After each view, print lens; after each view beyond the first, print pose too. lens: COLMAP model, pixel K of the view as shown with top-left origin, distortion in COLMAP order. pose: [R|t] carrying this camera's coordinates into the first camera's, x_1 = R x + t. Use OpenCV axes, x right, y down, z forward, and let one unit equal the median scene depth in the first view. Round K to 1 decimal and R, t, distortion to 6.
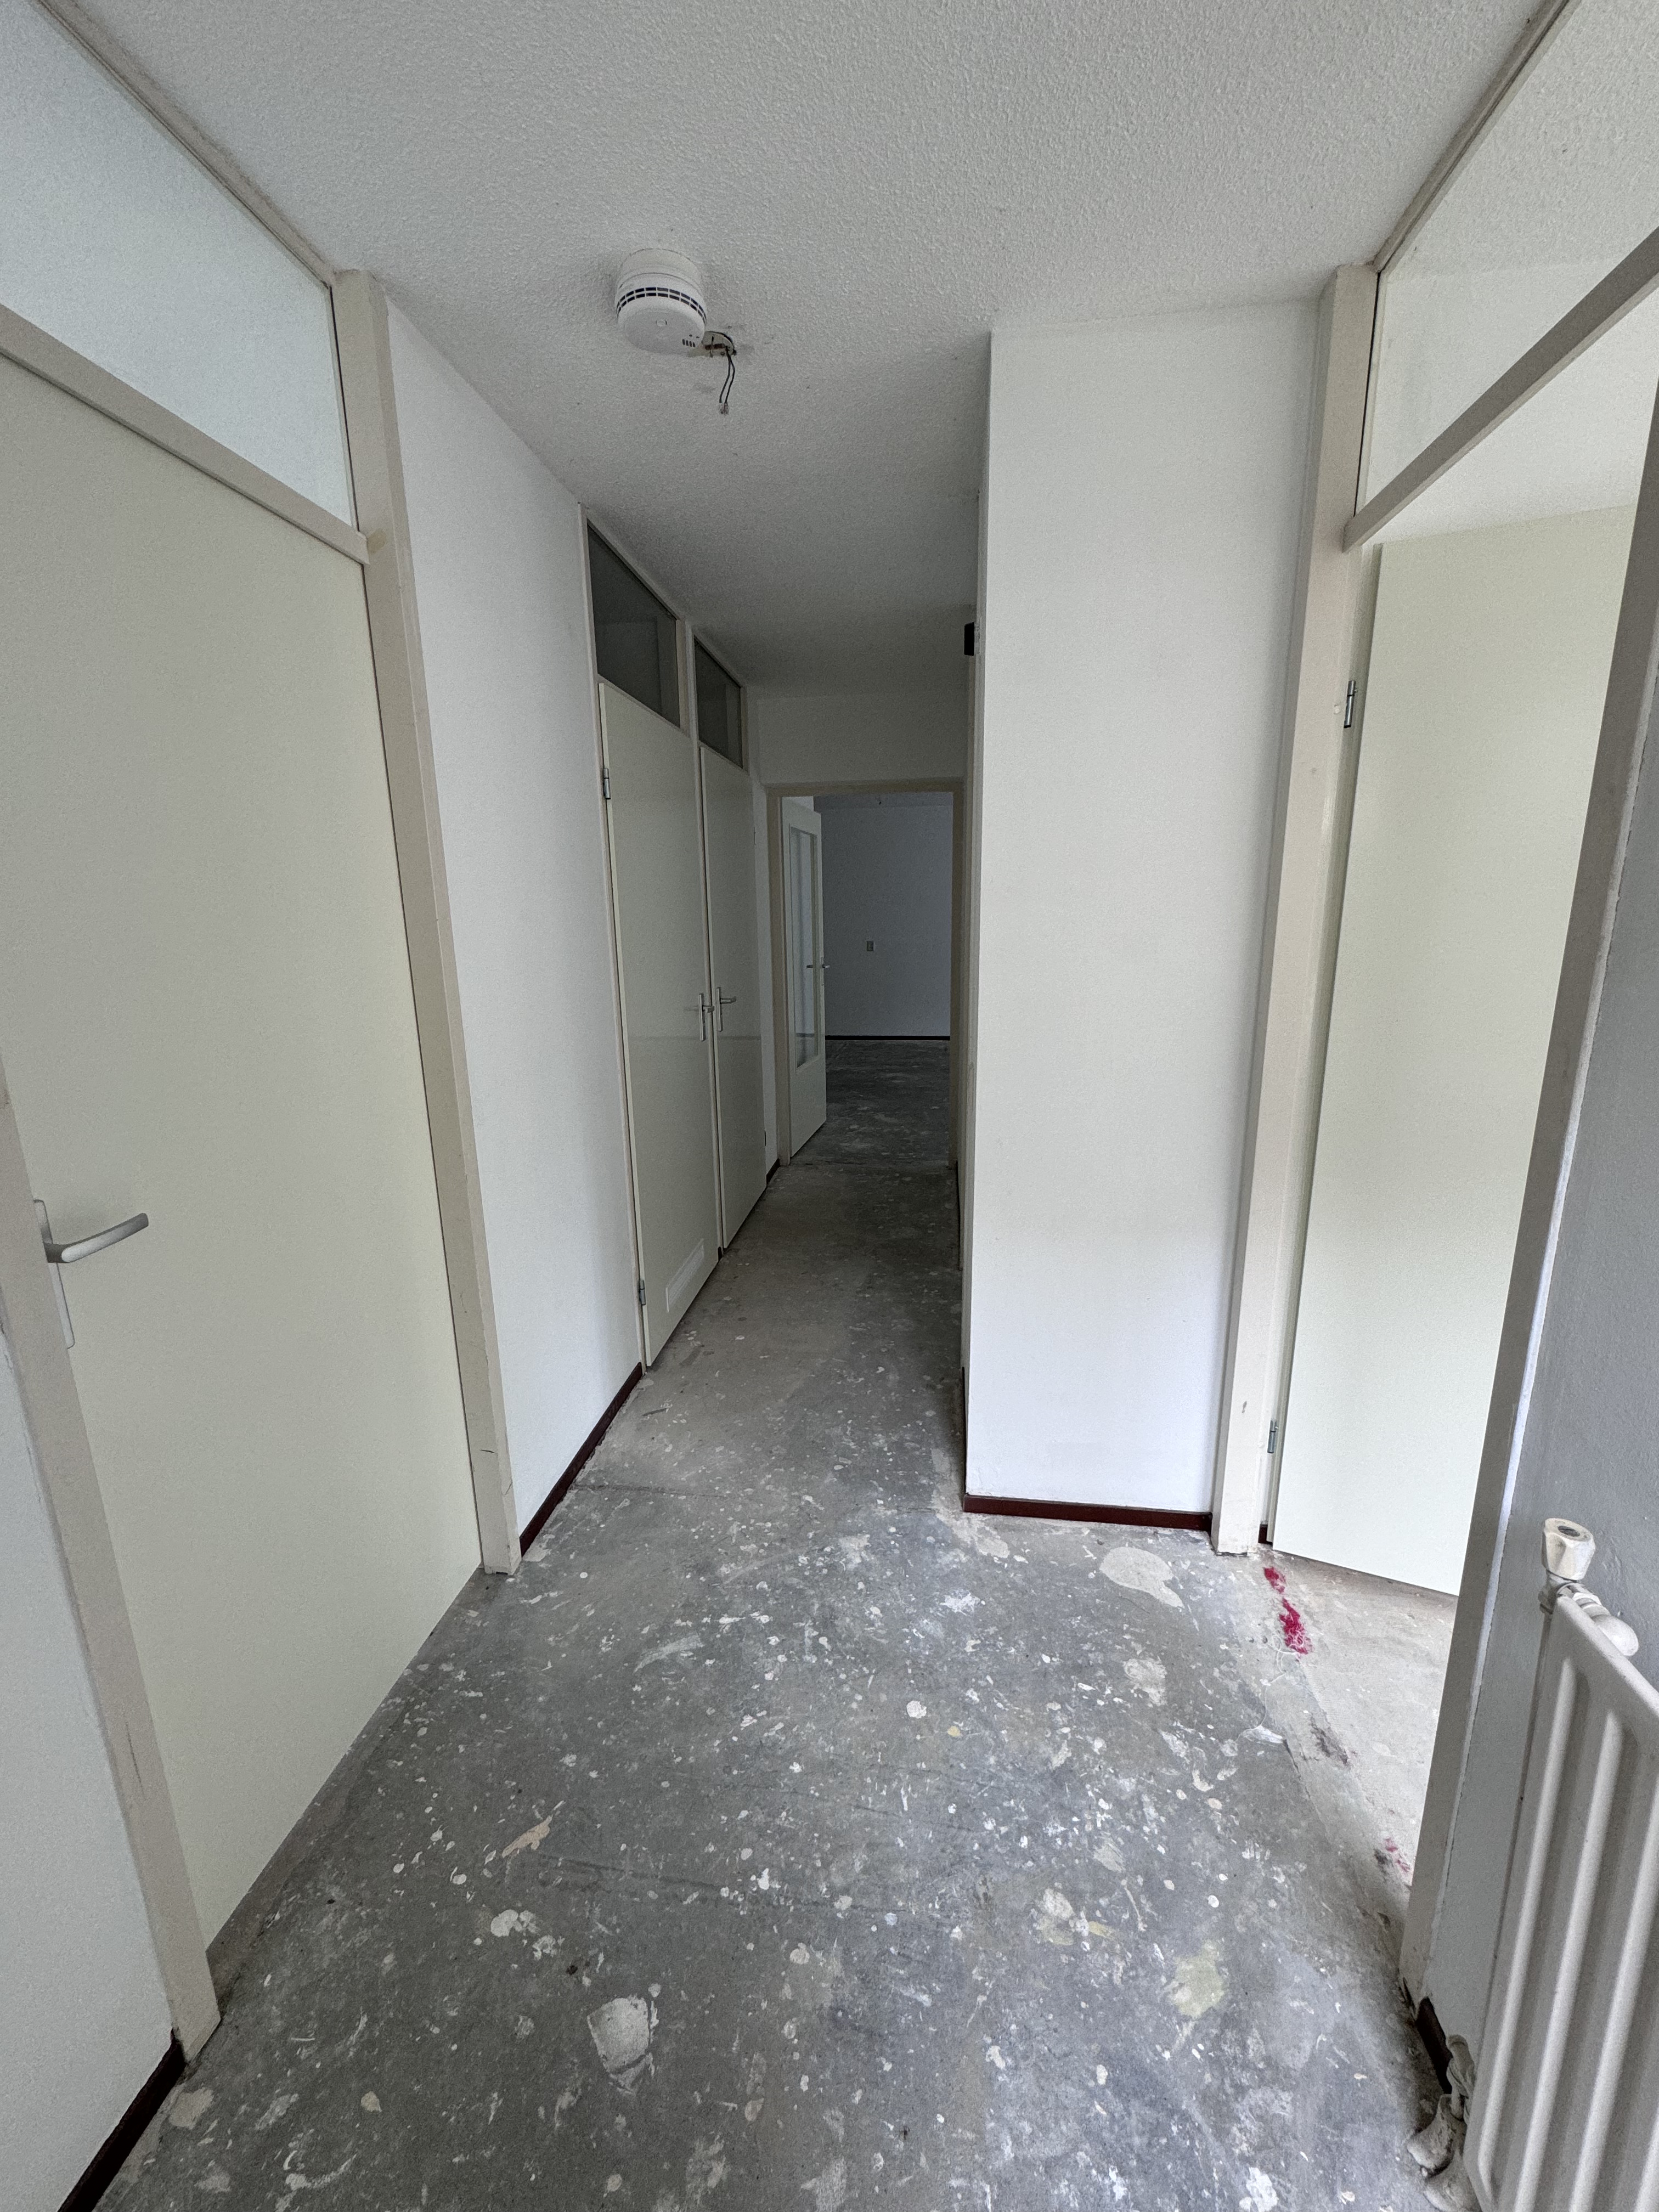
lens RADIAL K [[884.7, 0, 832.4], [0, 884.7, 1101.5], [0, 0, 1]] dist [-0.000691, 0.000539]
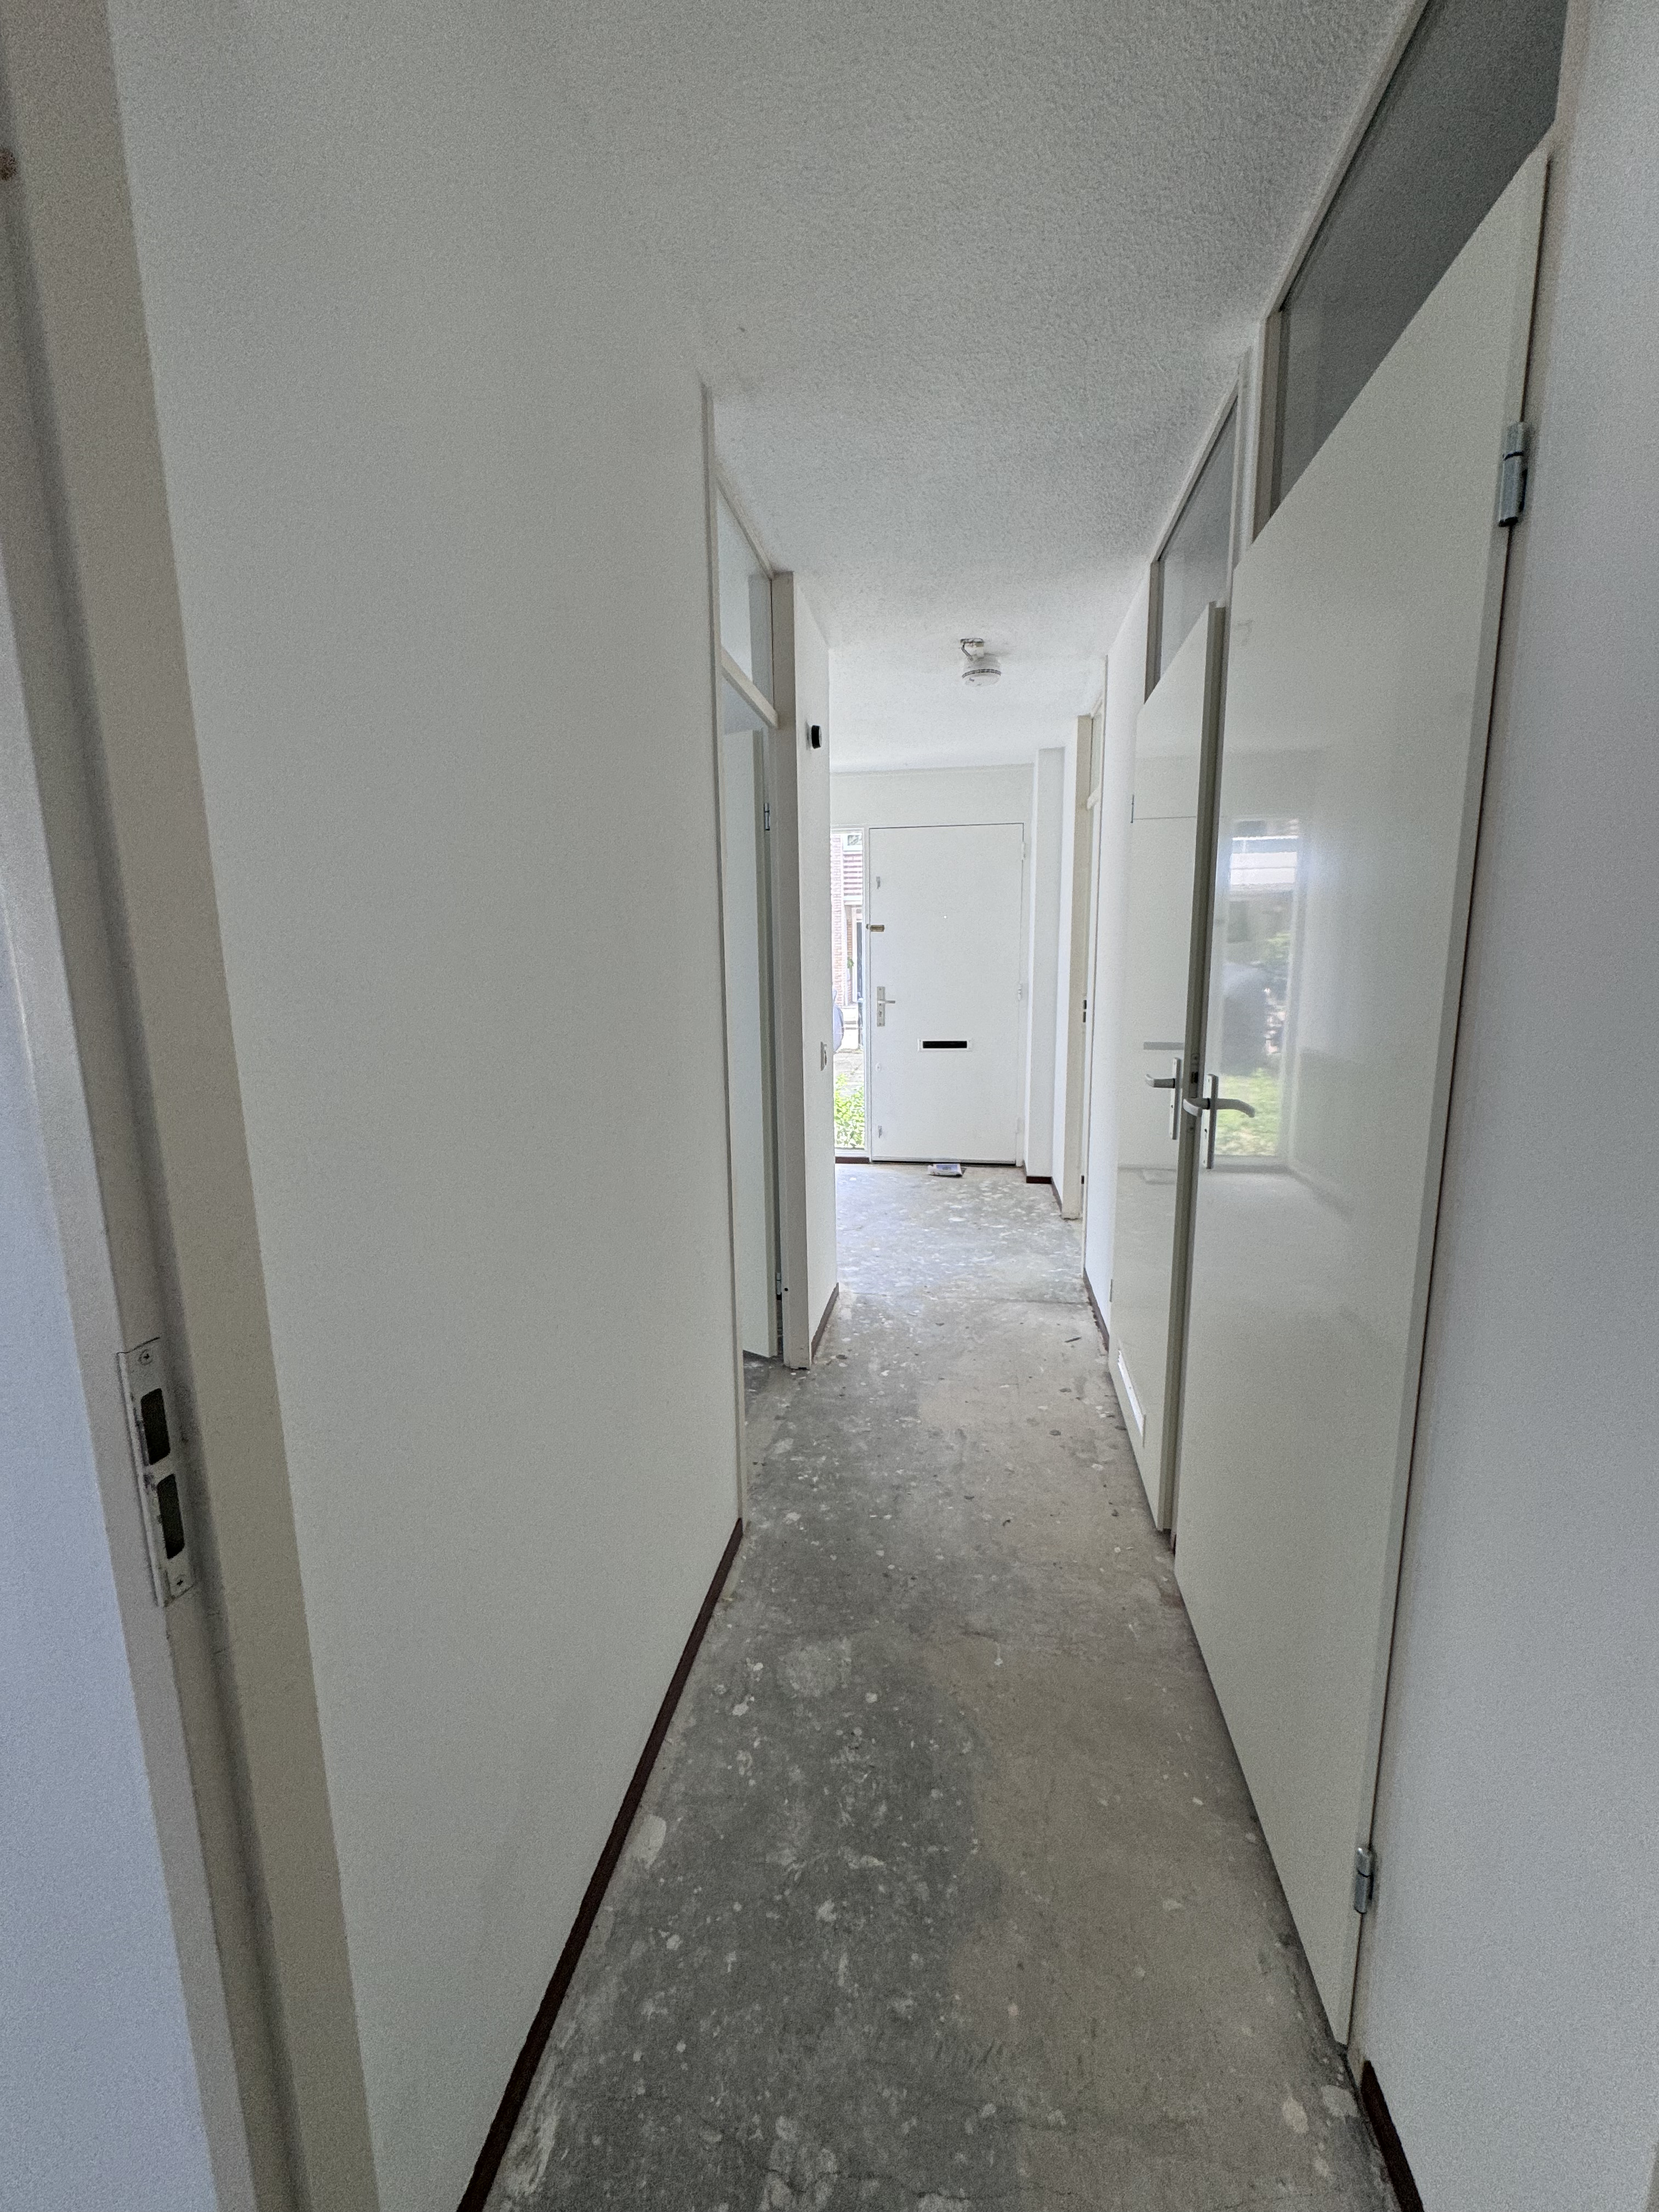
lens RADIAL K [[884.7, 0, 833.1], [0, 884.7, 1102.3], [0, 0, 1]] dist [-0.000691, 0.000539]
pose [[-0.999394, 0.021350, 0.027494, 0.071076], [0.030132, 0.926063, 0.376164, -0.338260], [-0.017430, 0.376764, -0.926145, 1.631926]]
